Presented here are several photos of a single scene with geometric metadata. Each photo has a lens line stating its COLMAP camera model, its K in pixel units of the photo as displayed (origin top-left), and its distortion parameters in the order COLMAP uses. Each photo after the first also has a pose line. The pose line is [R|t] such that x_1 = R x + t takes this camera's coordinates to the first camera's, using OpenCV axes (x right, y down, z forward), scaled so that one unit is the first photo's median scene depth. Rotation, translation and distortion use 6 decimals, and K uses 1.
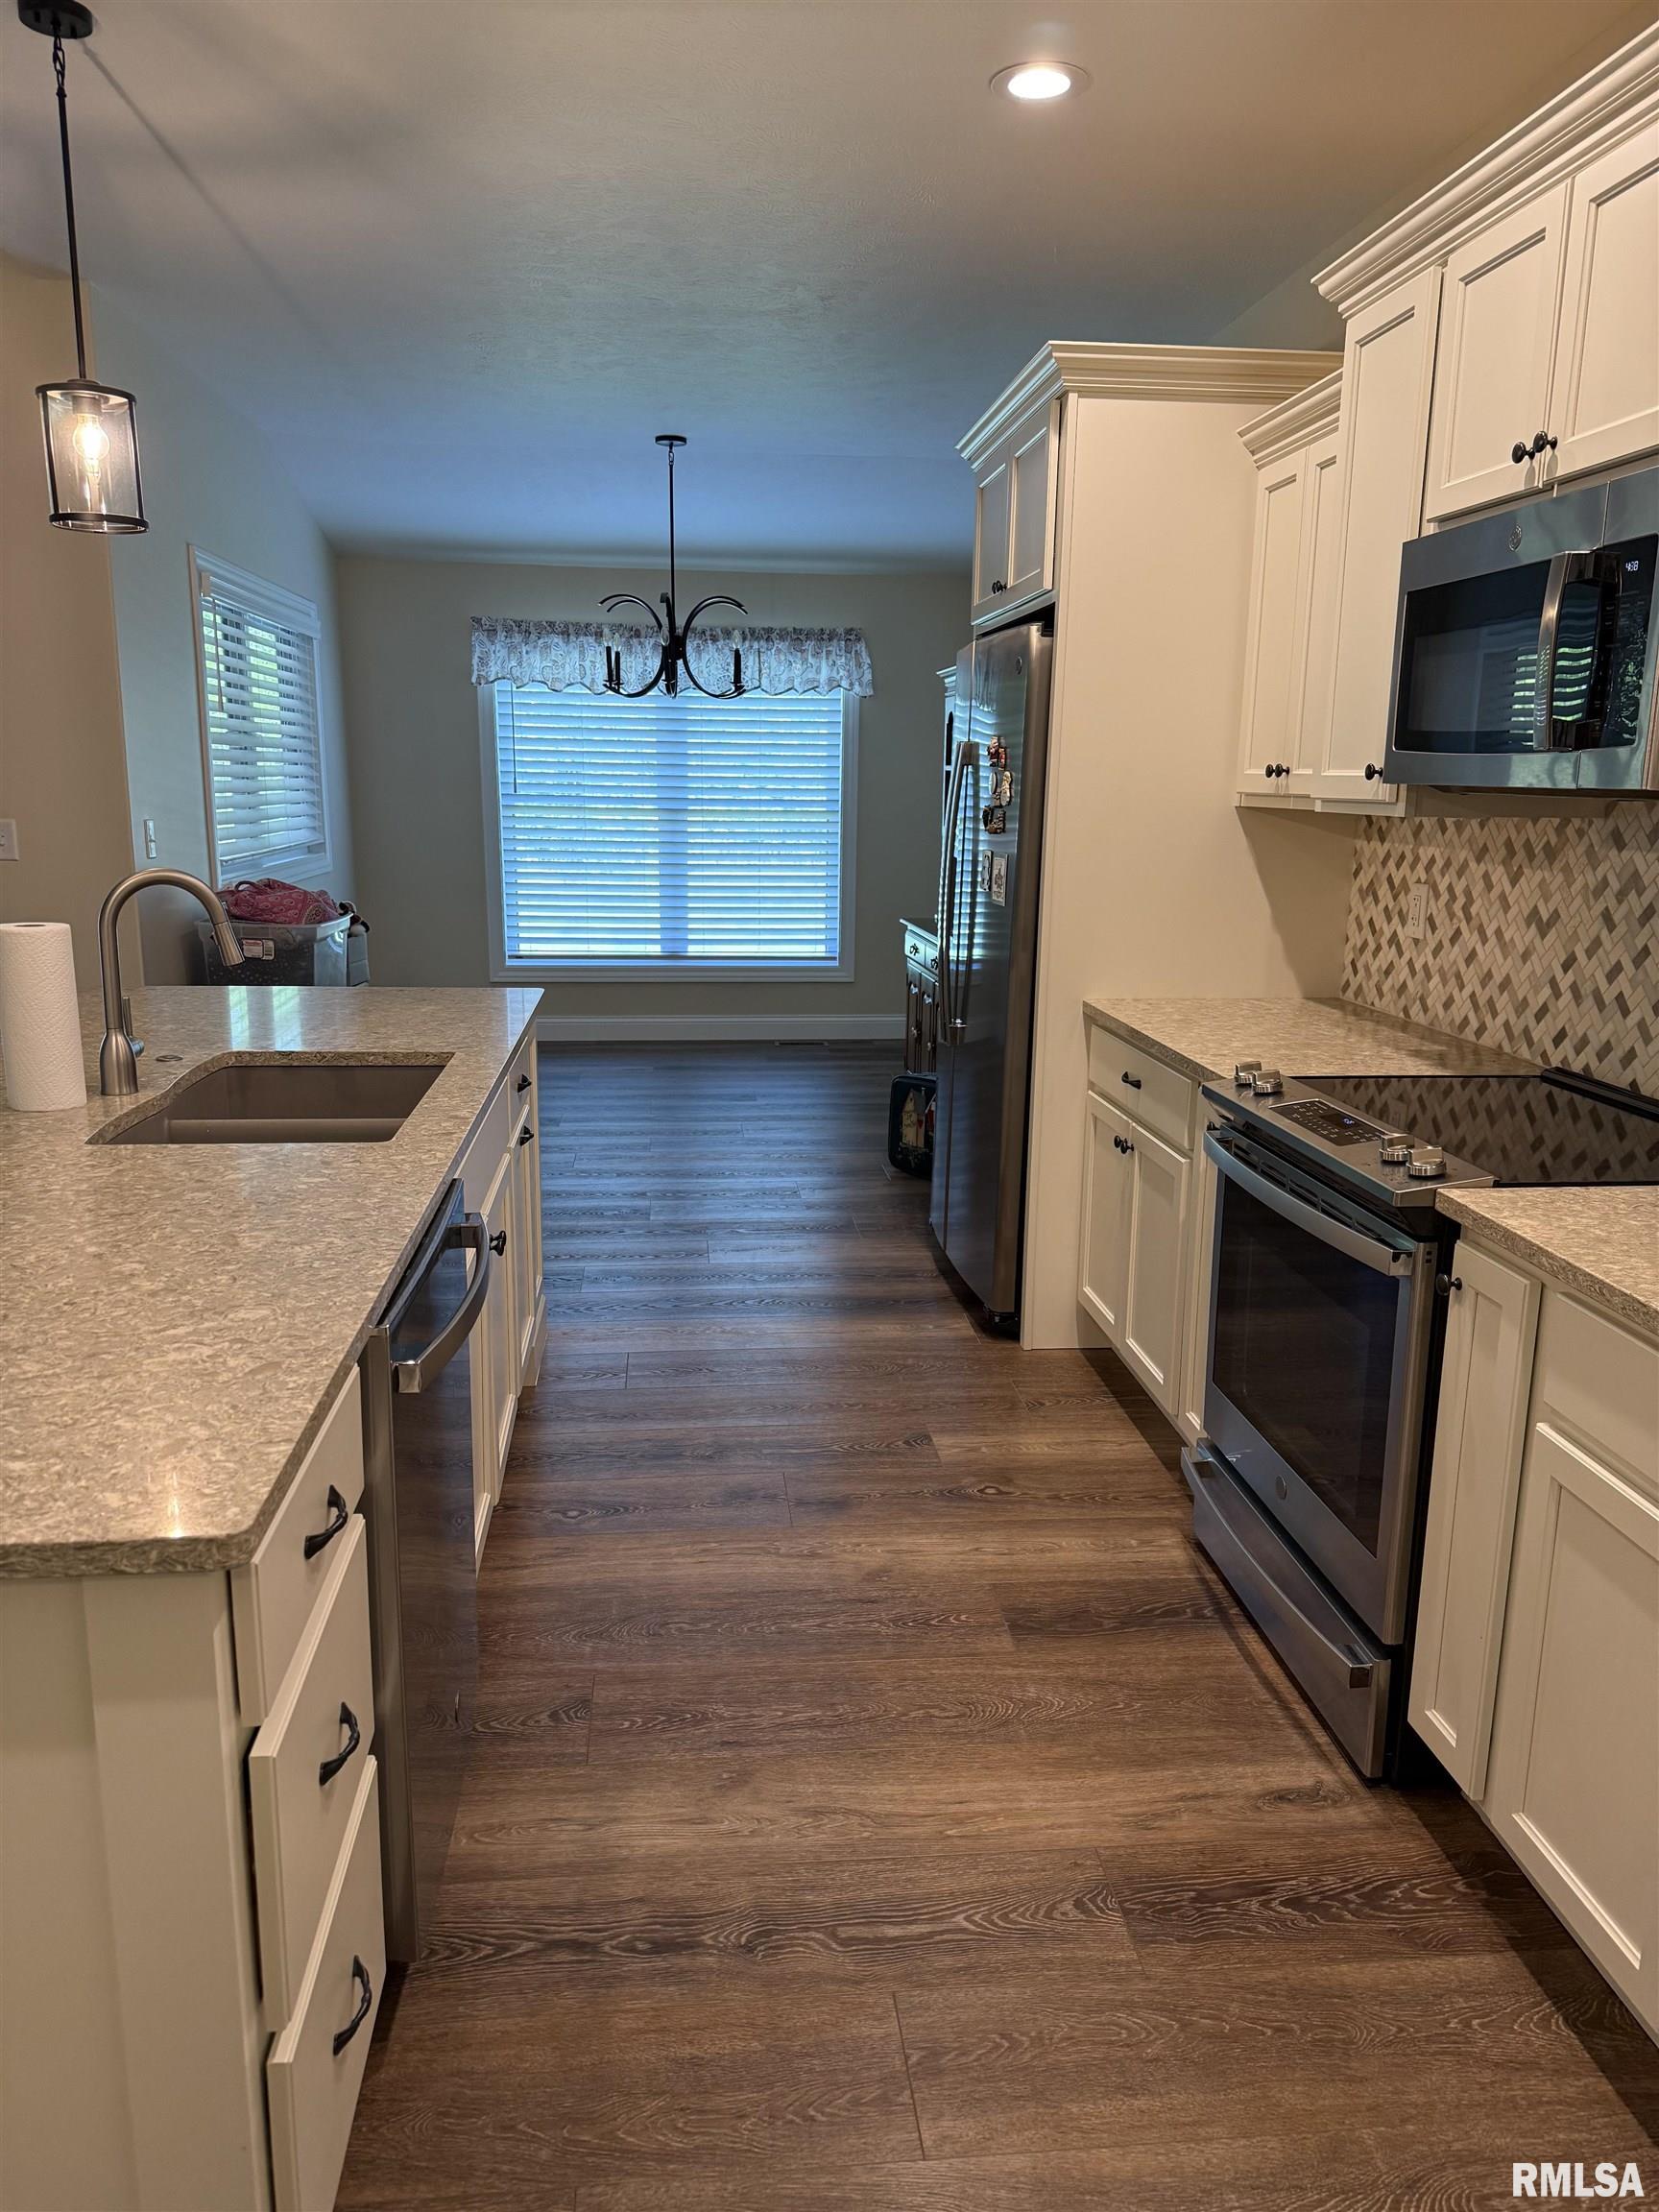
lens RADIAL K [[1557.1, 0, 840.9], [0, 1557.1, 1102.0], [0, 0, 1]] dist [0.169019, -0.286381]
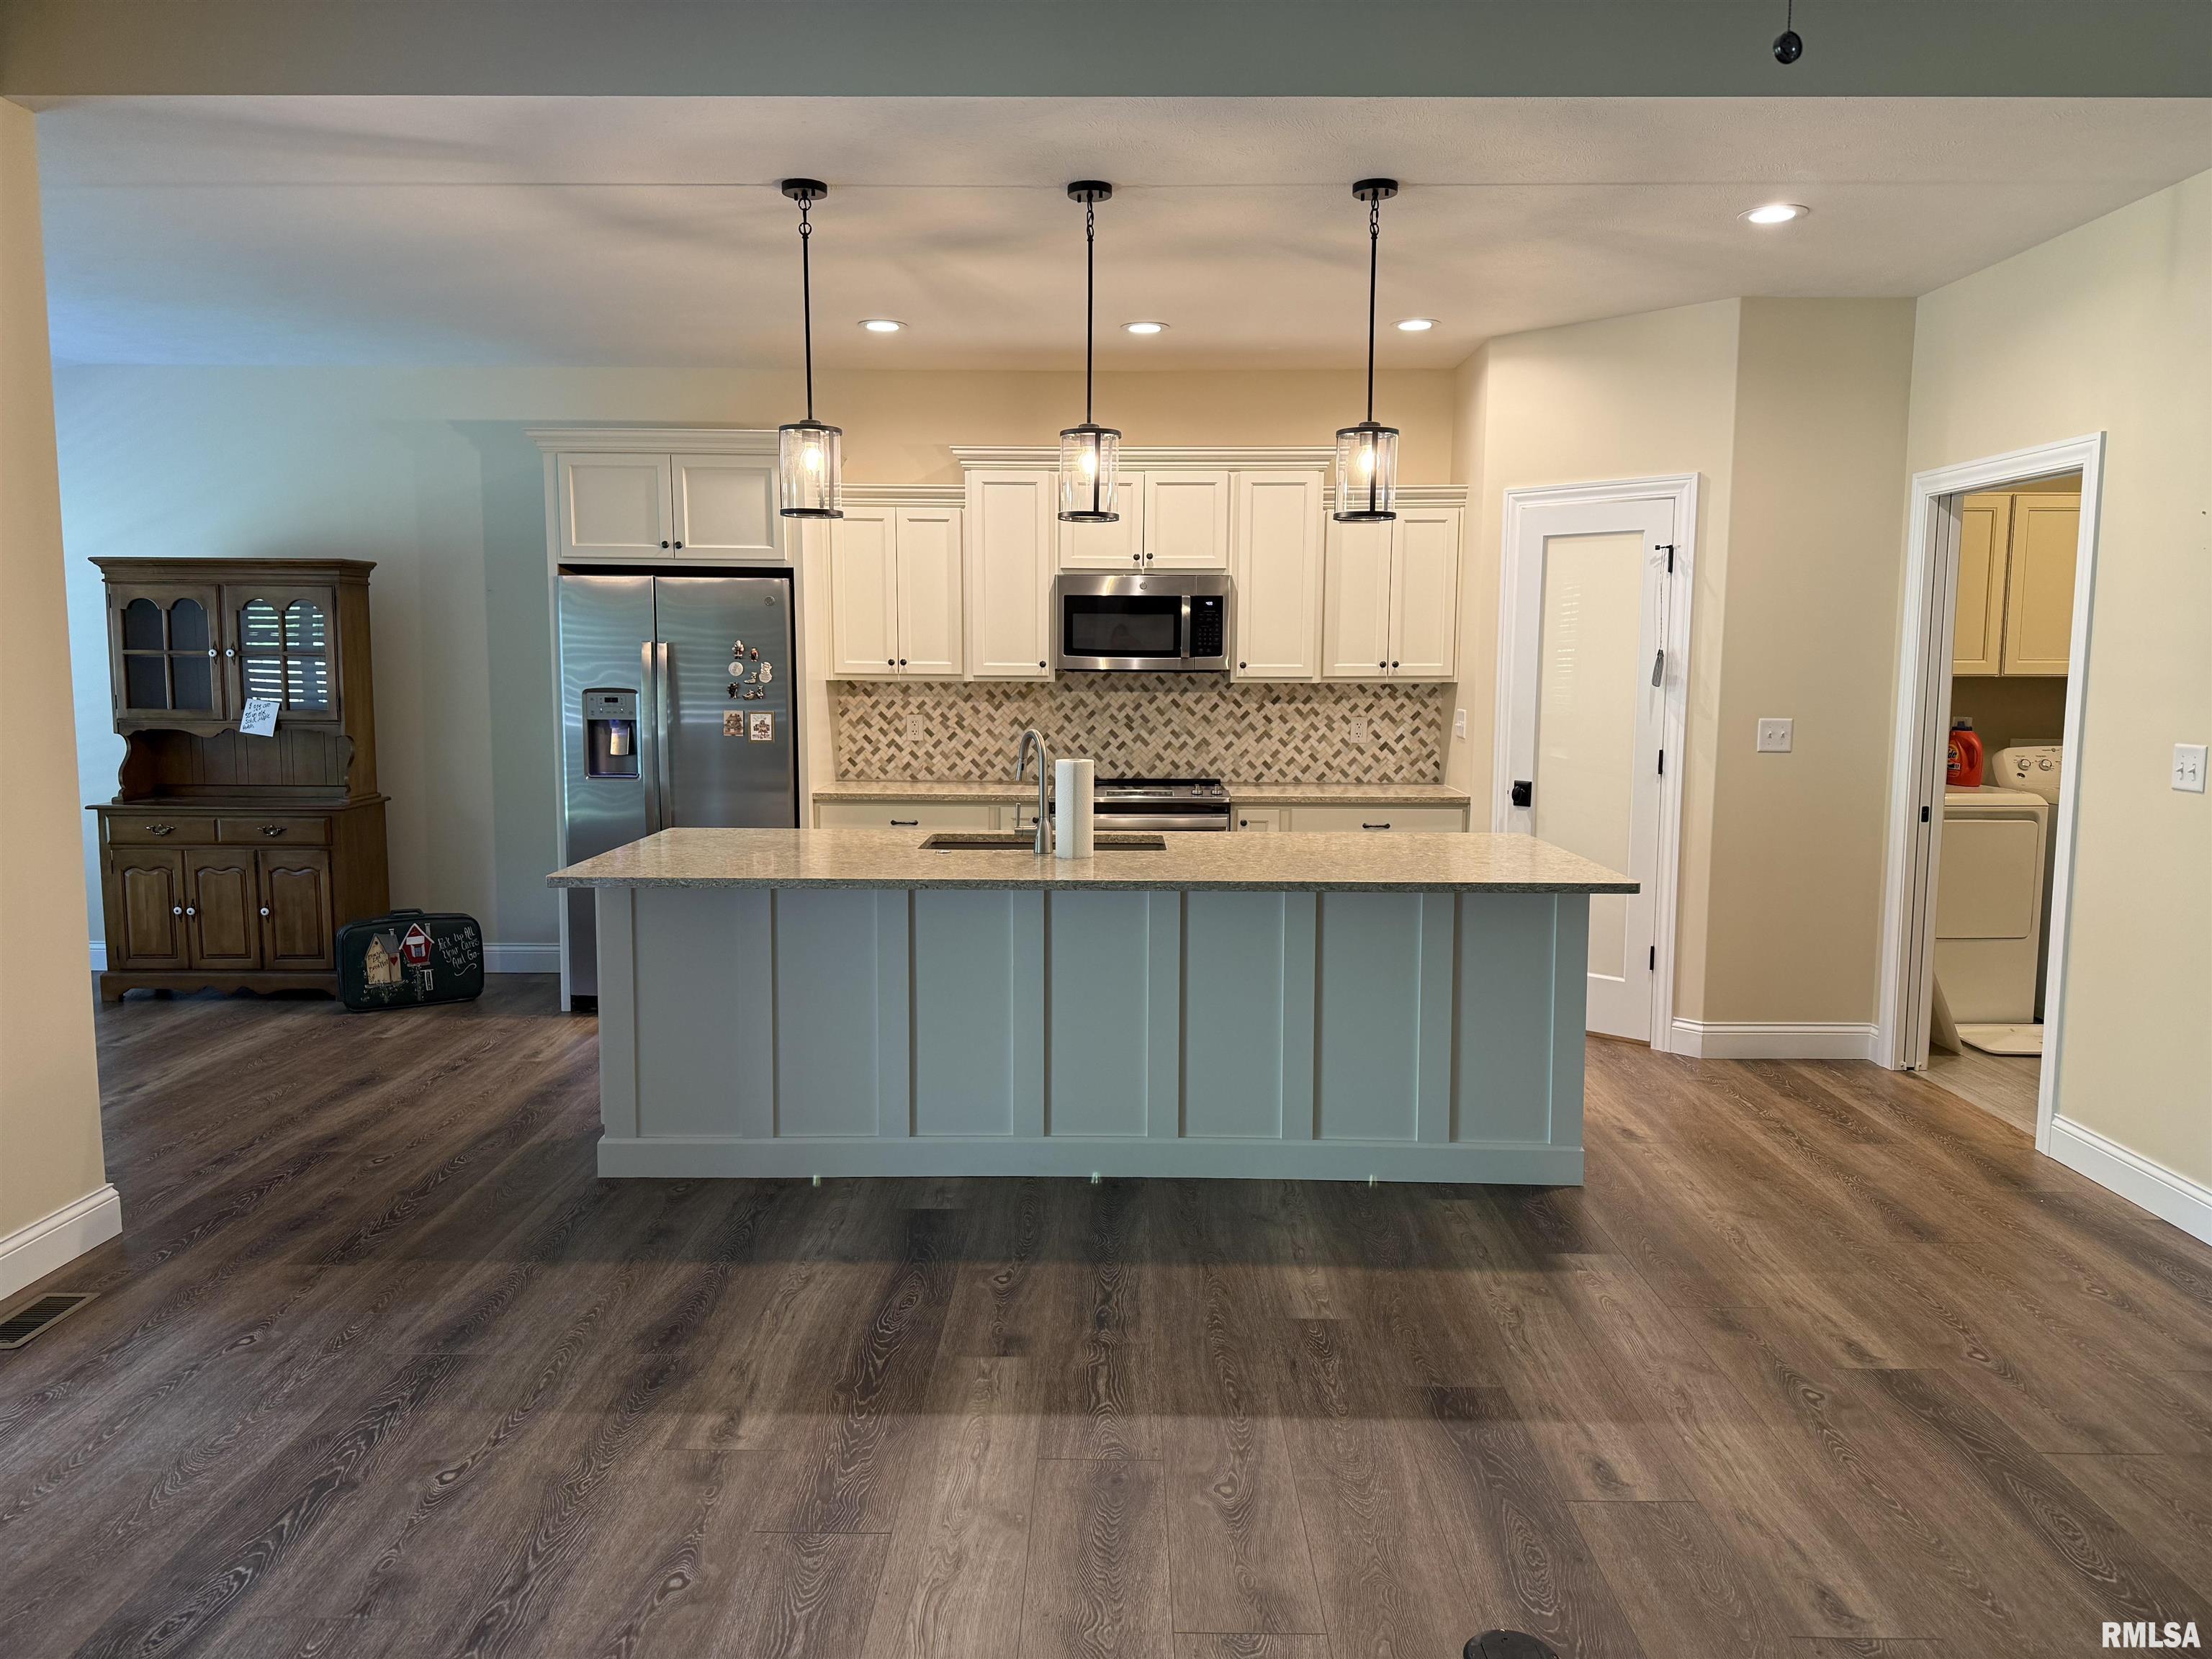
lens RADIAL K [[1547.4, 0, 1095.0], [0, 1547.4, 825.8], [0, 0, 1]] dist [0.175880, -0.267644]
pose [[0.119839, -0.126886, 0.984651, -1.911506], [0.203157, 0.973946, 0.100781, -0.178772], [-0.971785, 0.187961, 0.142494, 0.593737]]
